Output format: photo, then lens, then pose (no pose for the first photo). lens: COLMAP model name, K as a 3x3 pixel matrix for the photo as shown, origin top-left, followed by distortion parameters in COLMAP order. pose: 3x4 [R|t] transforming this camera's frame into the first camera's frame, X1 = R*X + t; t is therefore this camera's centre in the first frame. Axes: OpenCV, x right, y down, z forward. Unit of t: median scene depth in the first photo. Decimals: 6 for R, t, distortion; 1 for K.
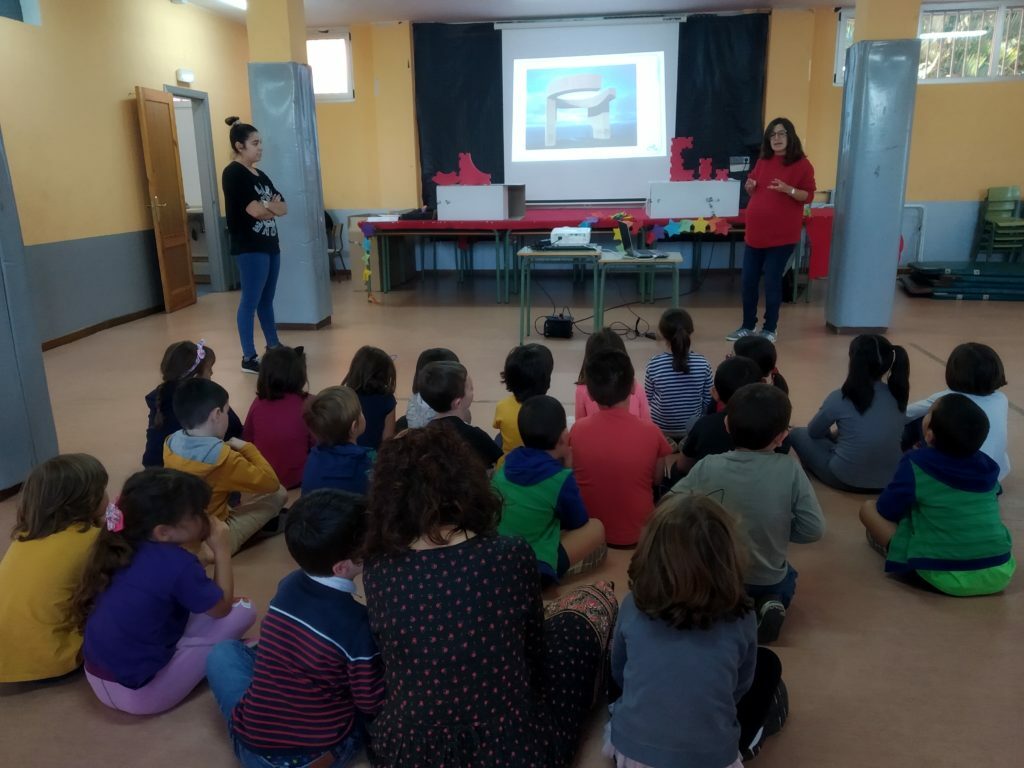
lens RADIAL K [[781.4, 0, 505.6], [0, 781.4, 395.0], [0, 0, 1]] dist [0.026898, -0.036150]
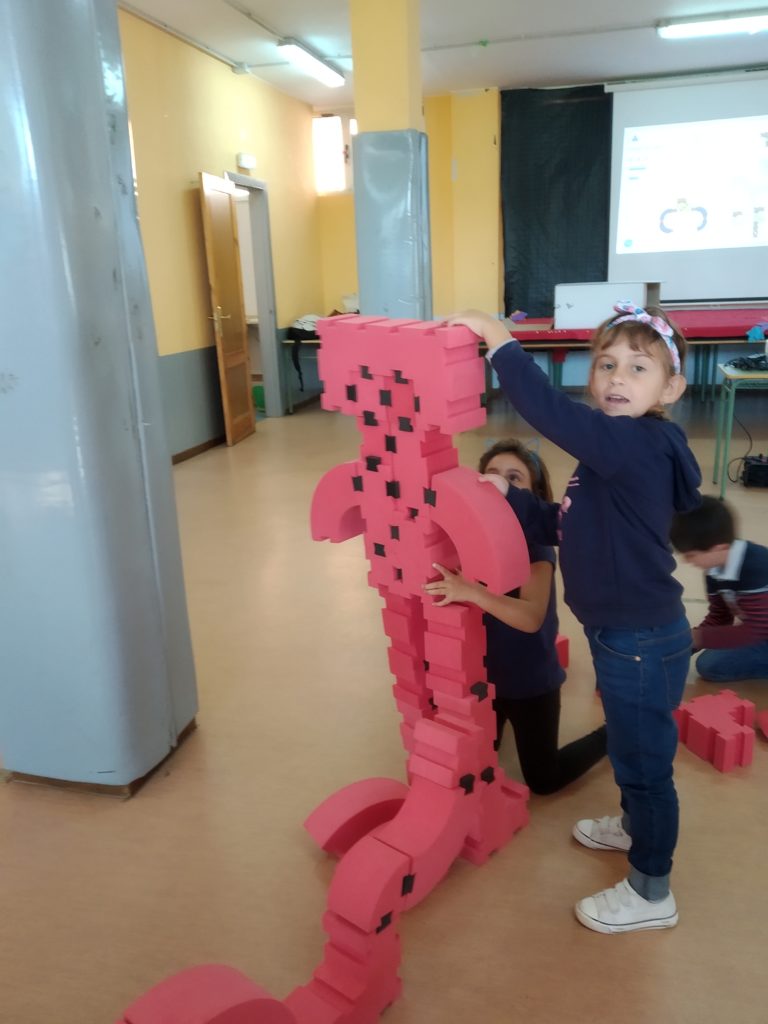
lens RADIAL K [[781.4, 0, 381.2], [0, 781.4, 503.6], [0, 0, 1]] dist [0.026898, -0.036150]
pose [[0.994798, 0.008053, -0.101549, -0.176054], [-0.007142, 0.999931, 0.009331, -0.049896], [0.101618, -0.008558, 0.994787, 0.179435]]
